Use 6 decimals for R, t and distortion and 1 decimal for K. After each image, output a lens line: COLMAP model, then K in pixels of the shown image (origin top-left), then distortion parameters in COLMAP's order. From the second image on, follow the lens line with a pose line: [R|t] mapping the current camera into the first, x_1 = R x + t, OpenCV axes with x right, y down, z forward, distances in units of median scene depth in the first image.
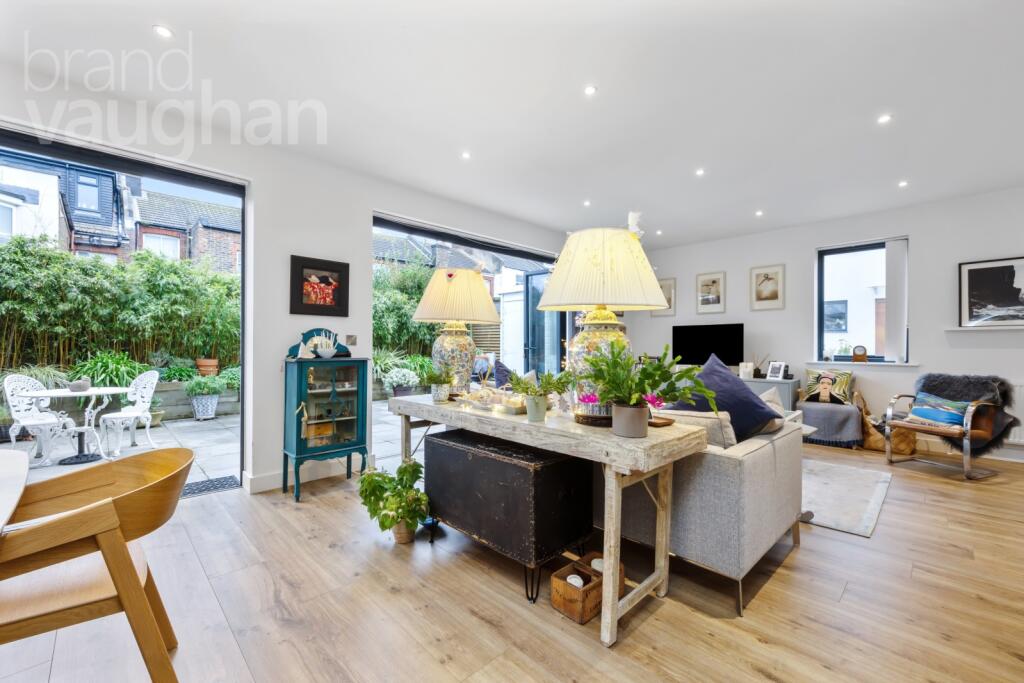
lens RADIAL K [[418.3, 0, 510.3], [0, 418.3, 344.4], [0, 0, 1]] dist [0.001254, 0.000235]
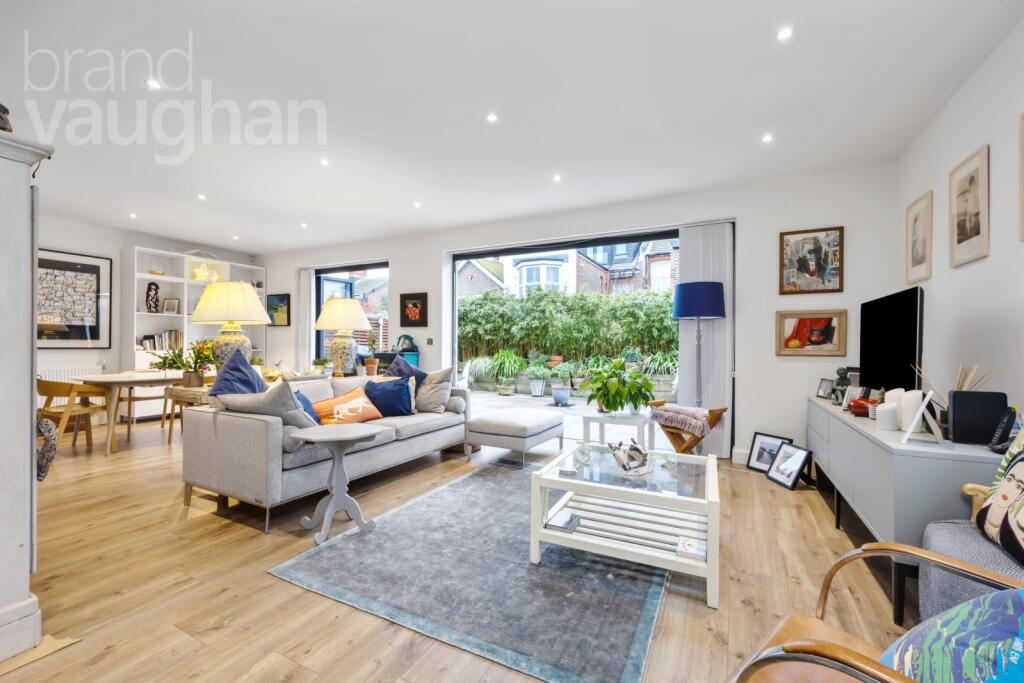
lens RADIAL K [[423.6, 0, 512.0], [0, 423.6, 341.5], [0, 0, 1]] dist [-0.001214, -0.000282]
pose [[0.318901, -0.011158, -0.947722, 1.116108], [-0.002587, 0.999917, -0.012643, 0.008503], [0.947784, 0.006484, 0.318846, 0.735106]]
